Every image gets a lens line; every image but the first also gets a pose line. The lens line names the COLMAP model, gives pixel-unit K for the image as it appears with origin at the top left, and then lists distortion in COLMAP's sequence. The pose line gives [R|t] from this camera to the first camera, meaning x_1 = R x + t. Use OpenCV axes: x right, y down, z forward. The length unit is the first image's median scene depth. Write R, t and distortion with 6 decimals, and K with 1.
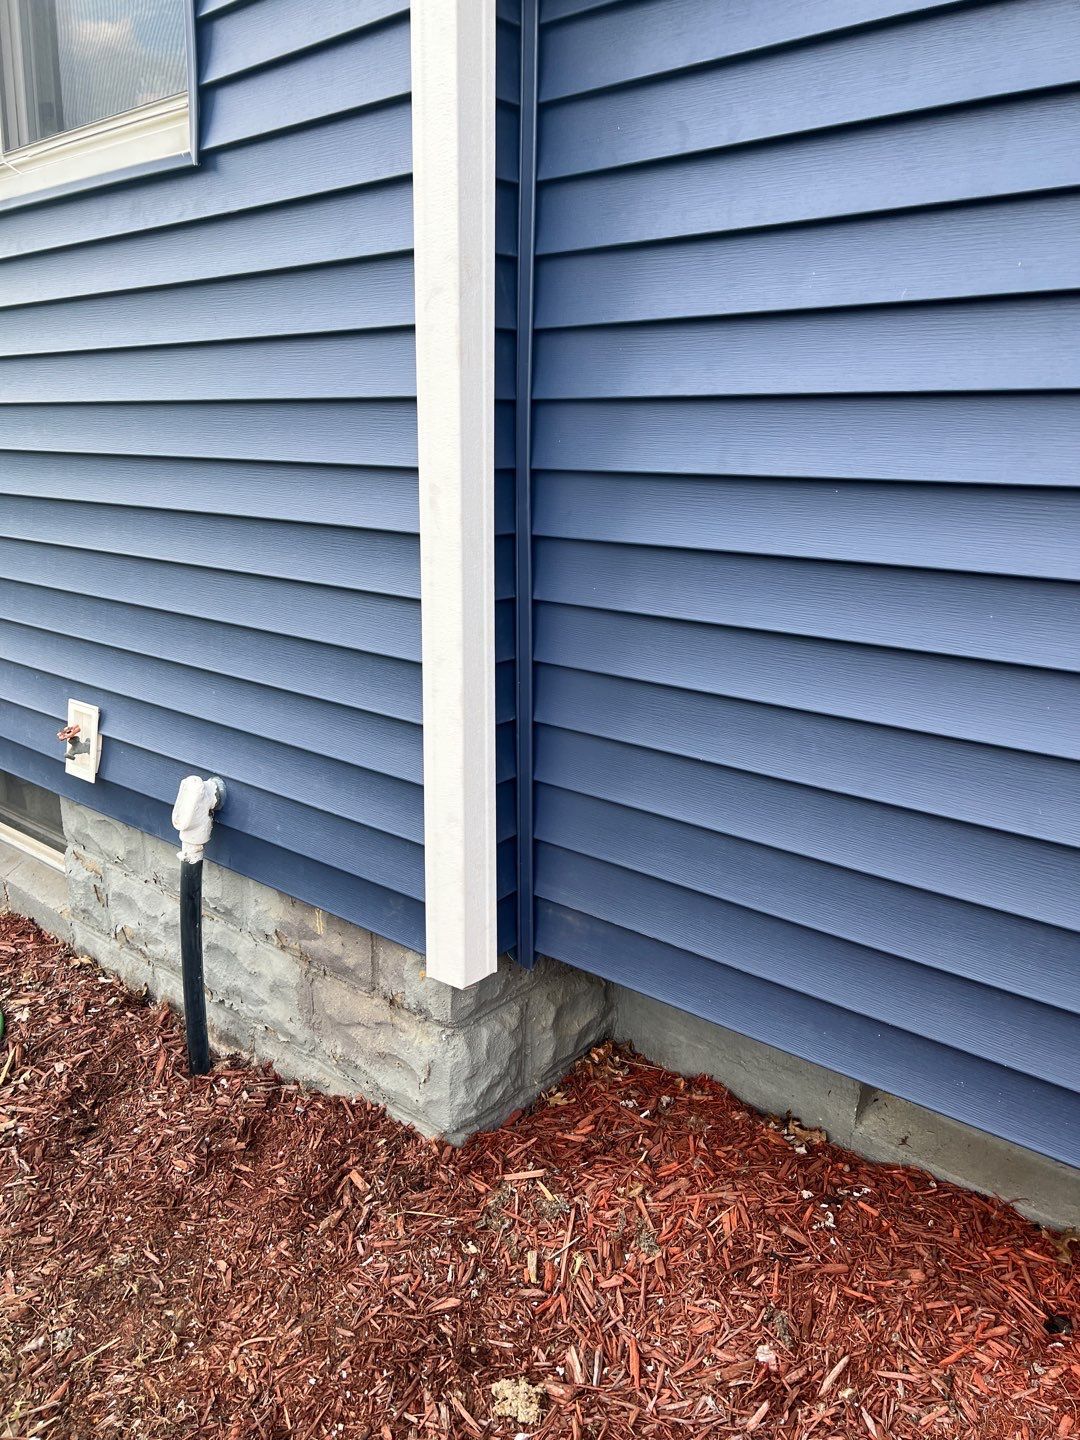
lens RADIAL K [[1118.1, 0, 540.2], [0, 1118.1, 679.7], [0, 0, 1]] dist [-0.008441, -0.009097]
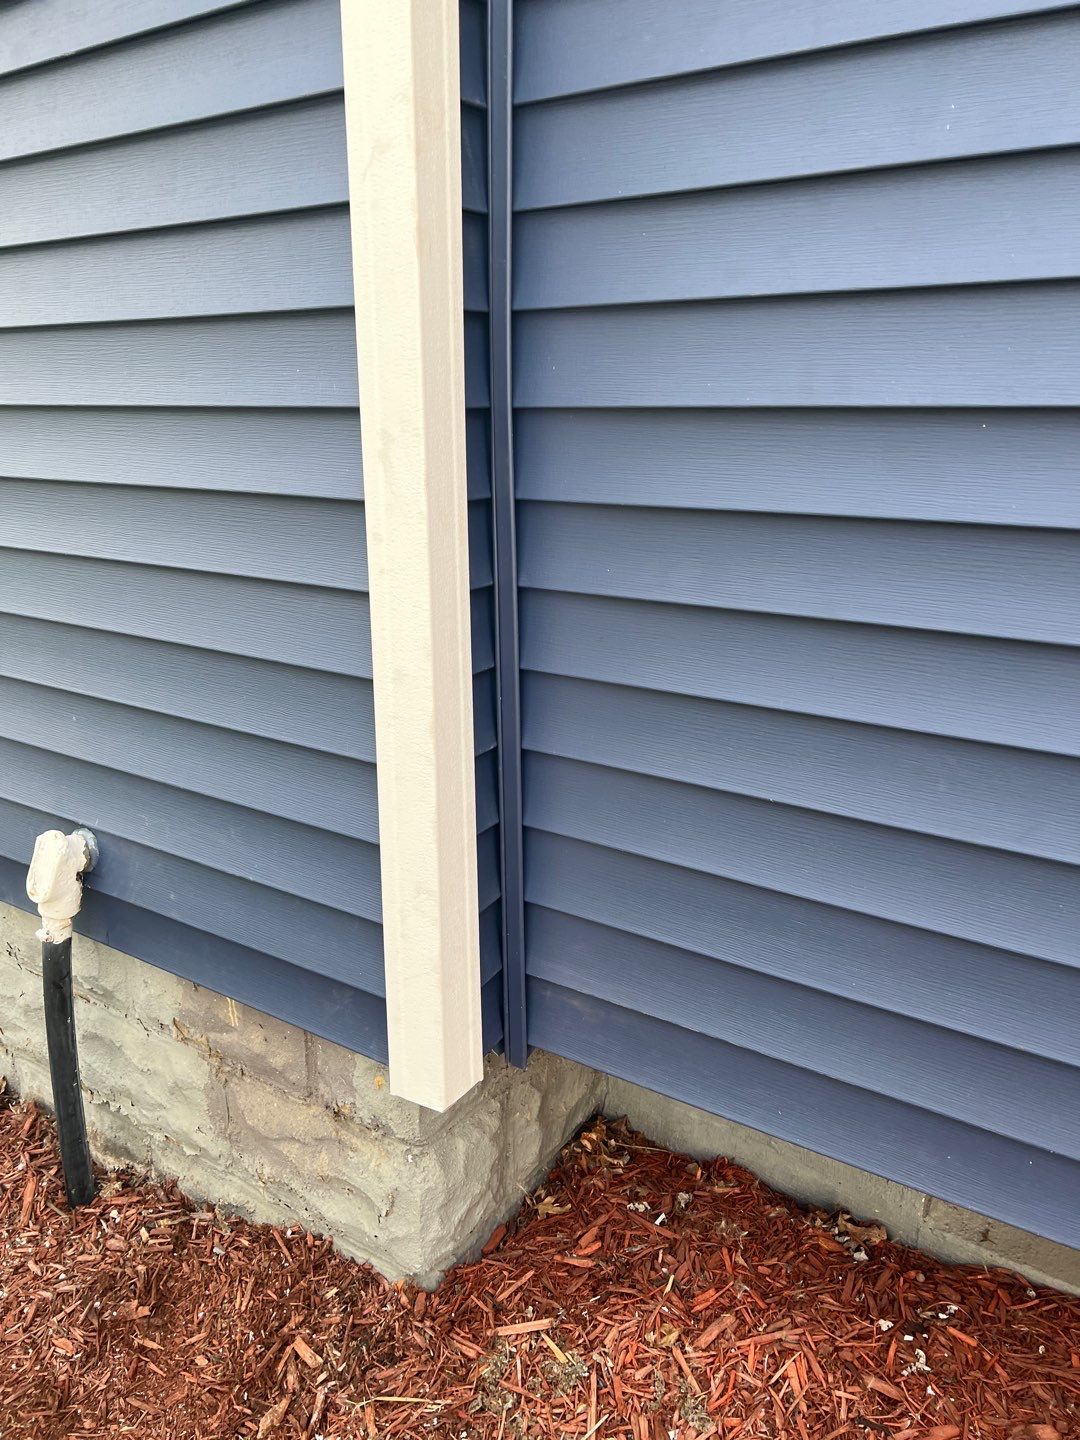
lens RADIAL K [[1118.1, 0, 540.2], [0, 1118.1, 679.7], [0, 0, 1]] dist [-0.008441, -0.009097]
pose [[0.992642, -0.041620, 0.113704, -0.069823], [0.037785, 0.998649, 0.035672, -0.032217], [-0.115035, -0.031113, 0.992874, 0.233887]]
